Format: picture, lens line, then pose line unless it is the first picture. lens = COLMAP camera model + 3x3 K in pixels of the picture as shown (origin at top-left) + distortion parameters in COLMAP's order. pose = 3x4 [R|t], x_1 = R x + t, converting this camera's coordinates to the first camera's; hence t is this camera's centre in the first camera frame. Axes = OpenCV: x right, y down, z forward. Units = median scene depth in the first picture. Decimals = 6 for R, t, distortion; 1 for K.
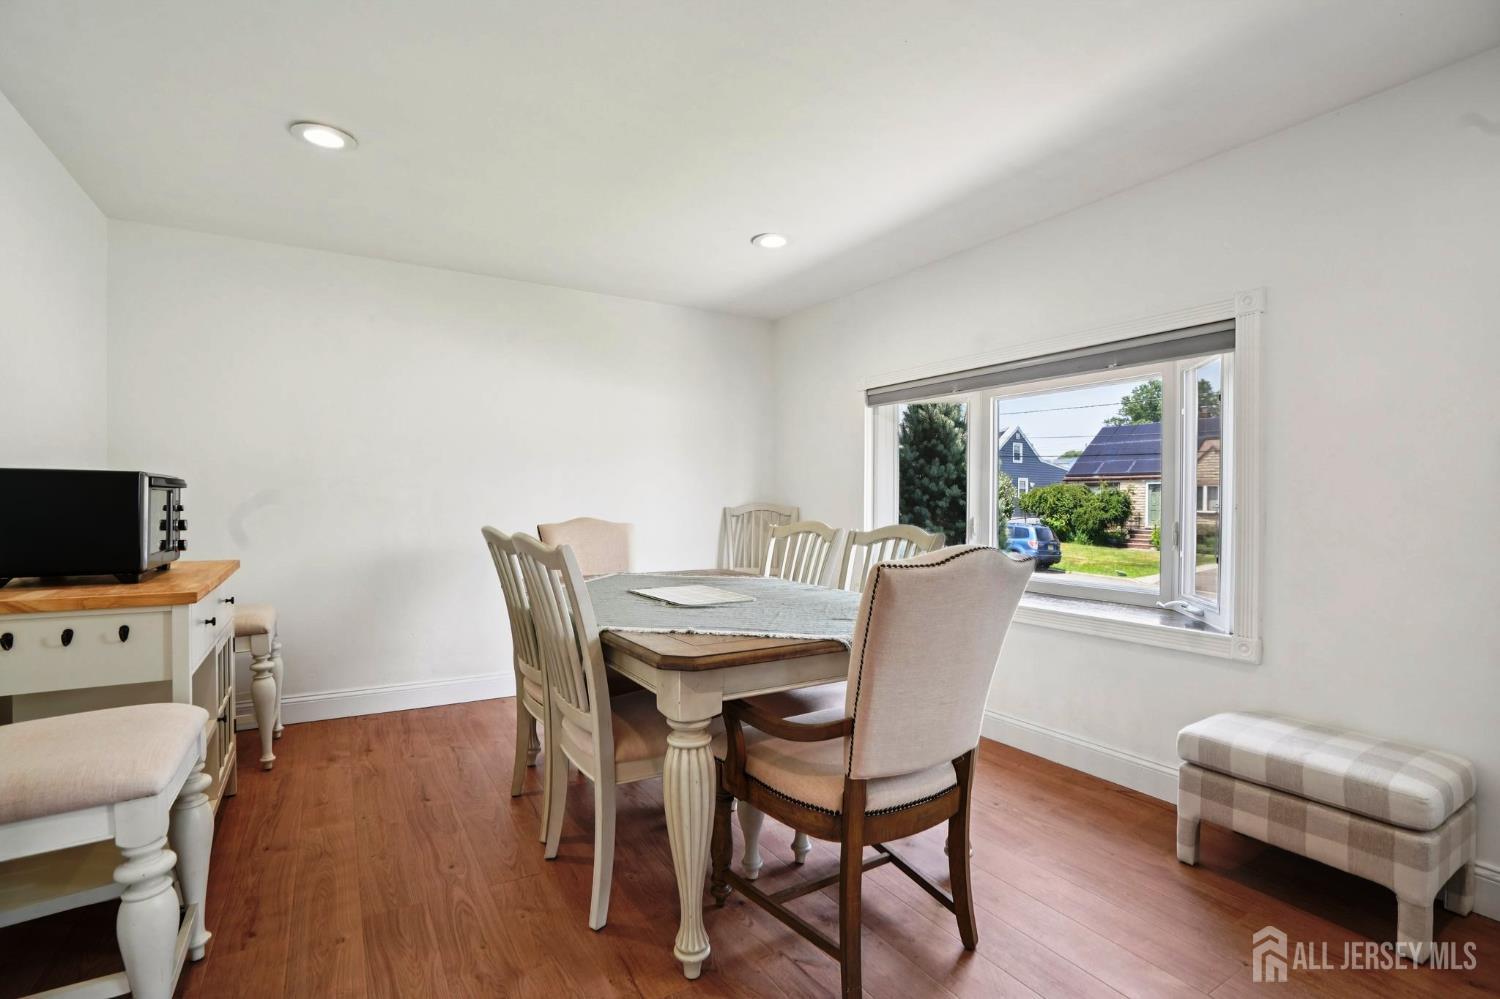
lens RADIAL K [[691.0, 0, 750.0], [0, 691.0, 506.6], [0, 0, 1]] dist [-0.015749, 0.000241]
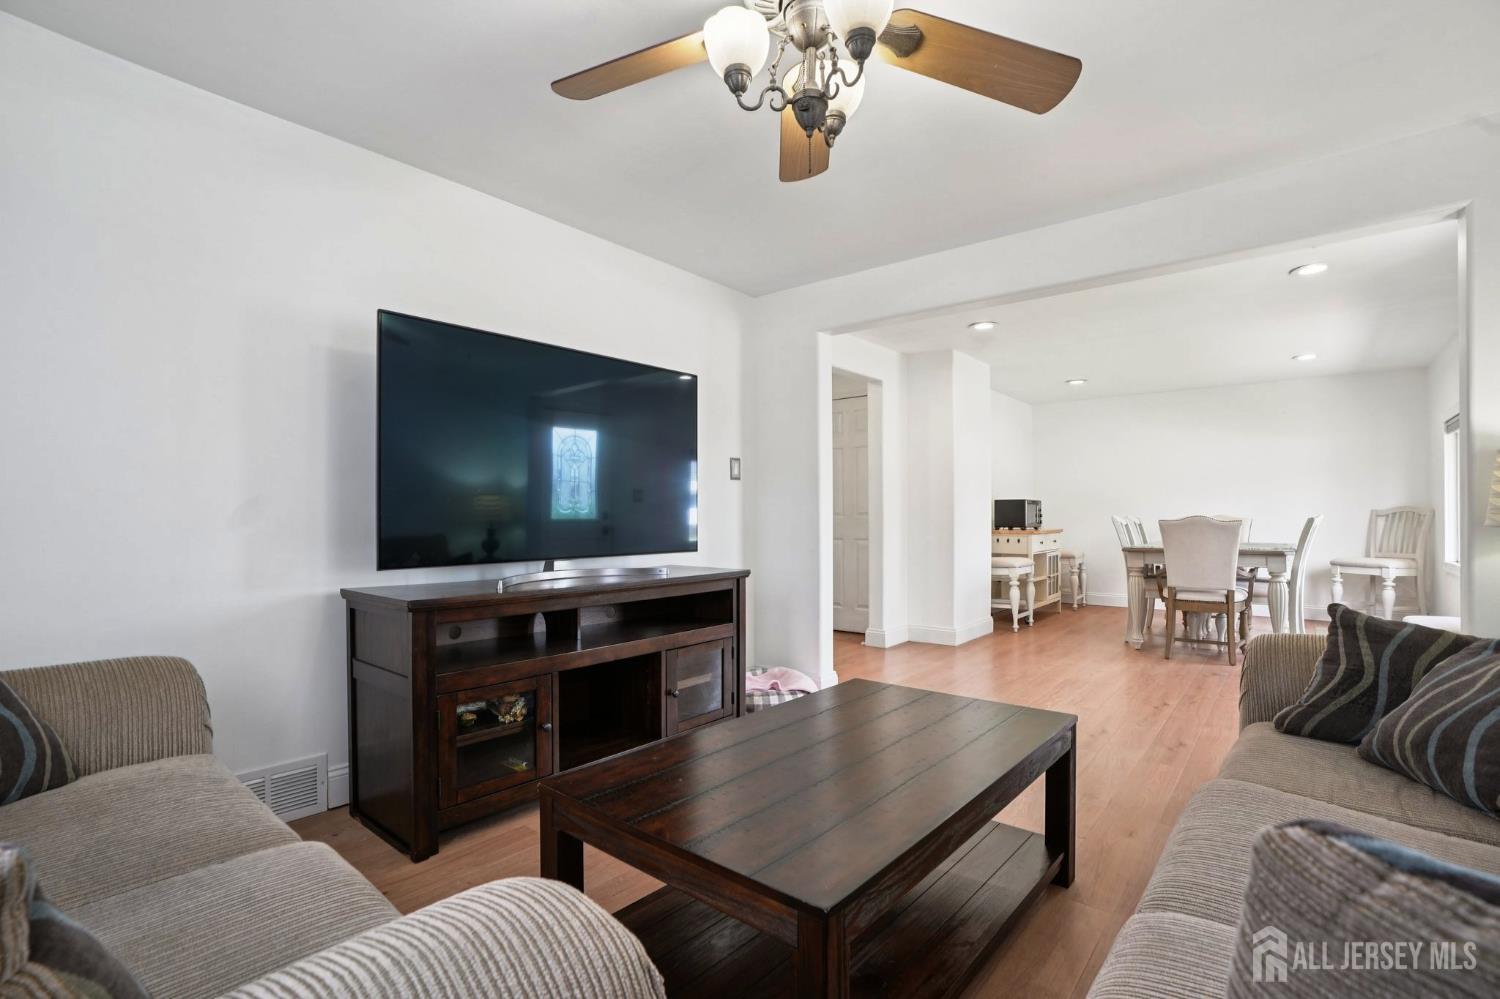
lens RADIAL K [[712.0, 0, 739.0], [0, 712.0, 506.4], [0, 0, 1]] dist [-0.053844, 0.022493]
pose [[0.330377, -0.015799, -0.943717, 1.741116], [0.001149, 0.999866, -0.016337, 0.035644], [0.943848, 0.004313, 0.330351, -1.362810]]
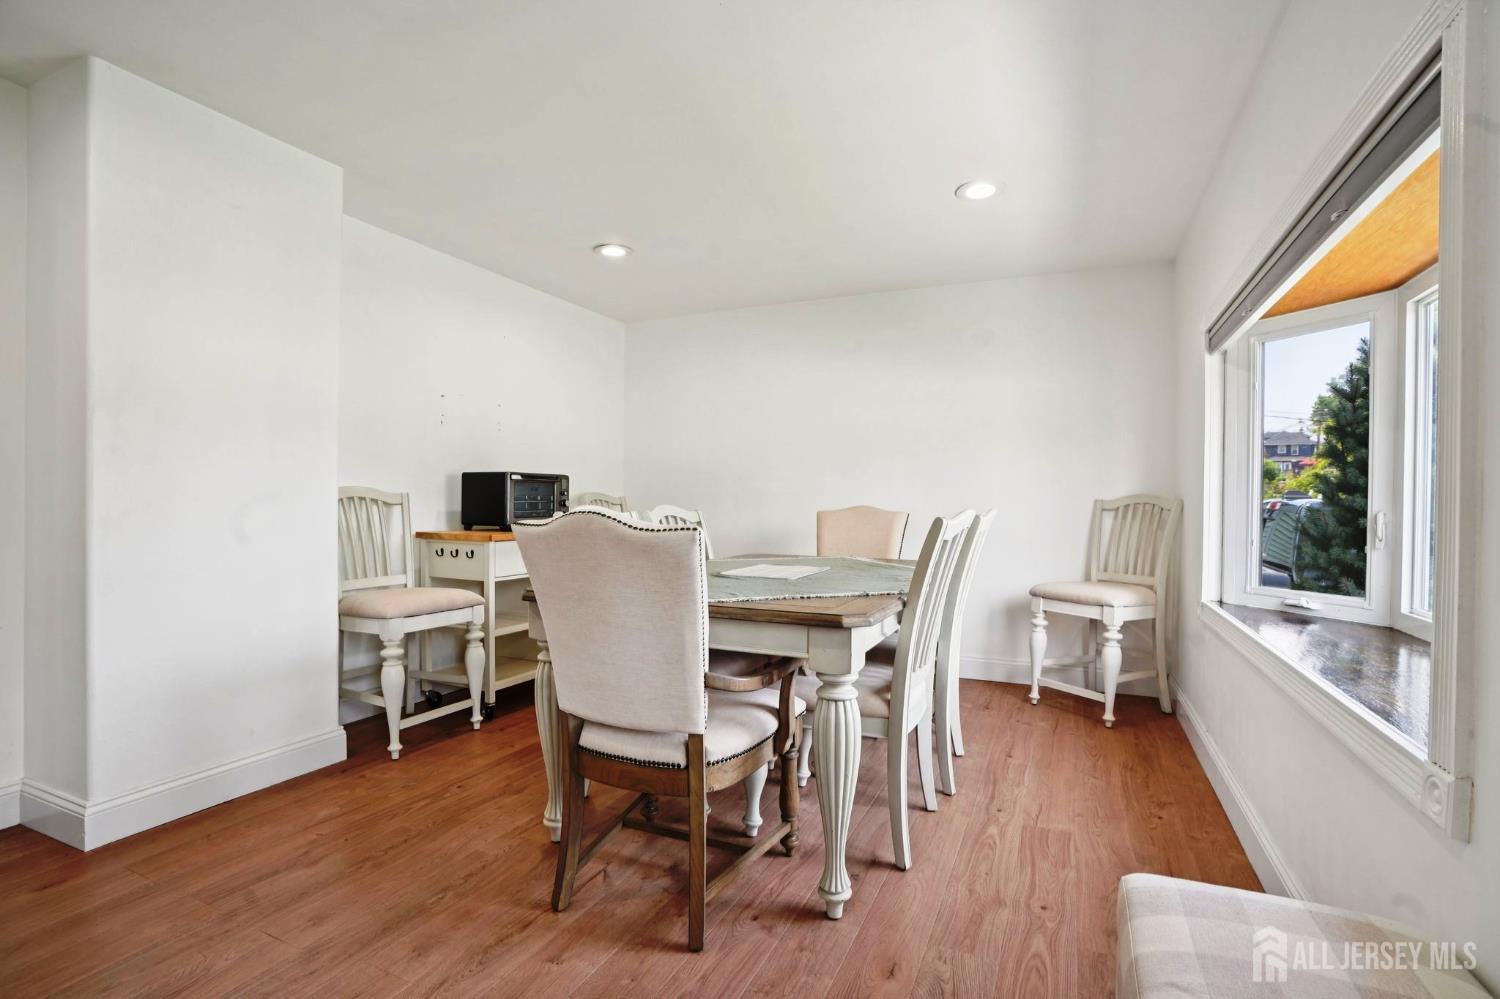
lens RADIAL K [[712.0, 0, 739.0], [0, 712.0, 506.4], [0, 0, 1]] dist [-0.053844, 0.022493]
pose [[0.546772, 0.010938, -0.837210, 0.872806], [-0.010171, 0.999928, 0.006421, 0.018365], [0.837220, 0.005005, 0.546843, 0.380457]]
